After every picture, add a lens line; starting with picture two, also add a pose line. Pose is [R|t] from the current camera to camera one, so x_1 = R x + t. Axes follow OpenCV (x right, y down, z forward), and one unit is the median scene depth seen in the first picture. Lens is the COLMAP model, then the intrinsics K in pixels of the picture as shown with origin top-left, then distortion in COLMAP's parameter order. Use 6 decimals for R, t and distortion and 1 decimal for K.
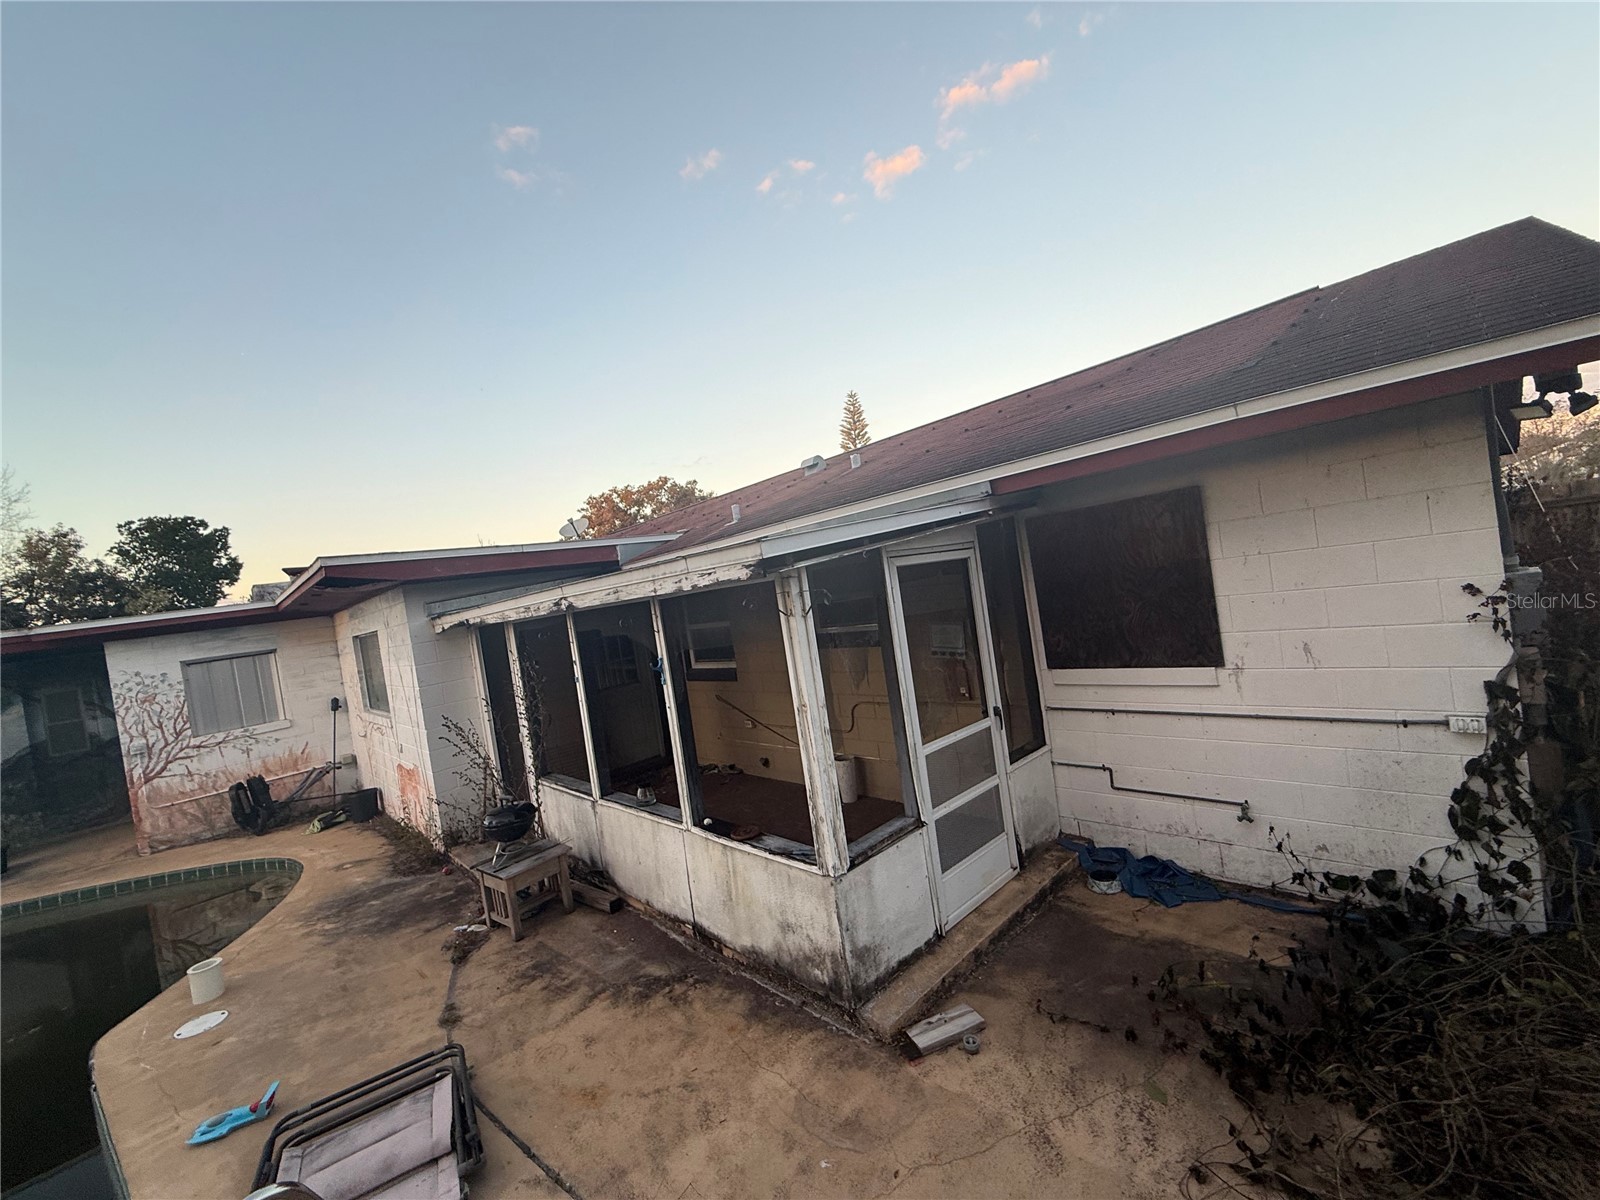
lens RADIAL K [[635.2, 0, 795.9], [0, 635.2, 595.3], [0, 0, 1]] dist [0.000651, -0.000547]
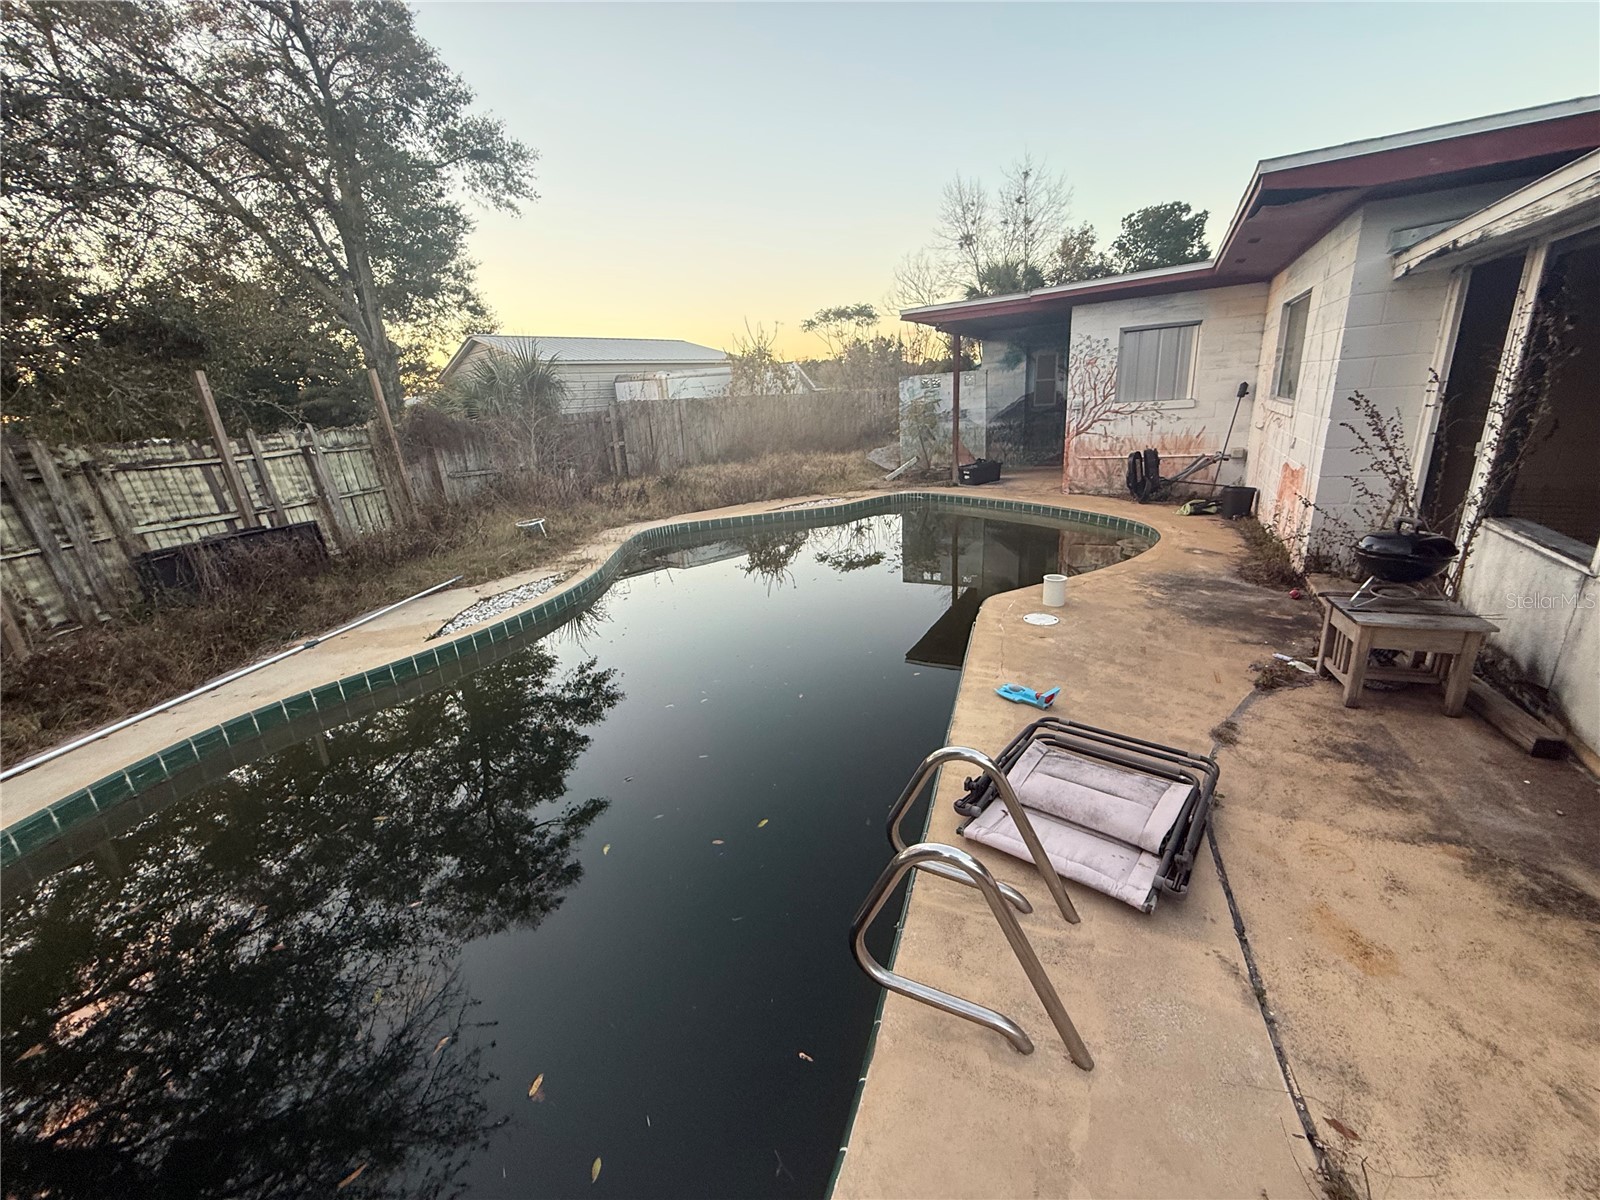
lens RADIAL K [[635.2, 0, 796.0], [0, 635.2, 600.0], [0, 0, 1]] dist [0.000651, -0.000547]
pose [[0.317851, 0.401409, -0.858977, -0.046728], [0.007190, 0.904913, 0.425535, 0.092054], [0.948113, -0.141432, 0.284741, 0.161633]]
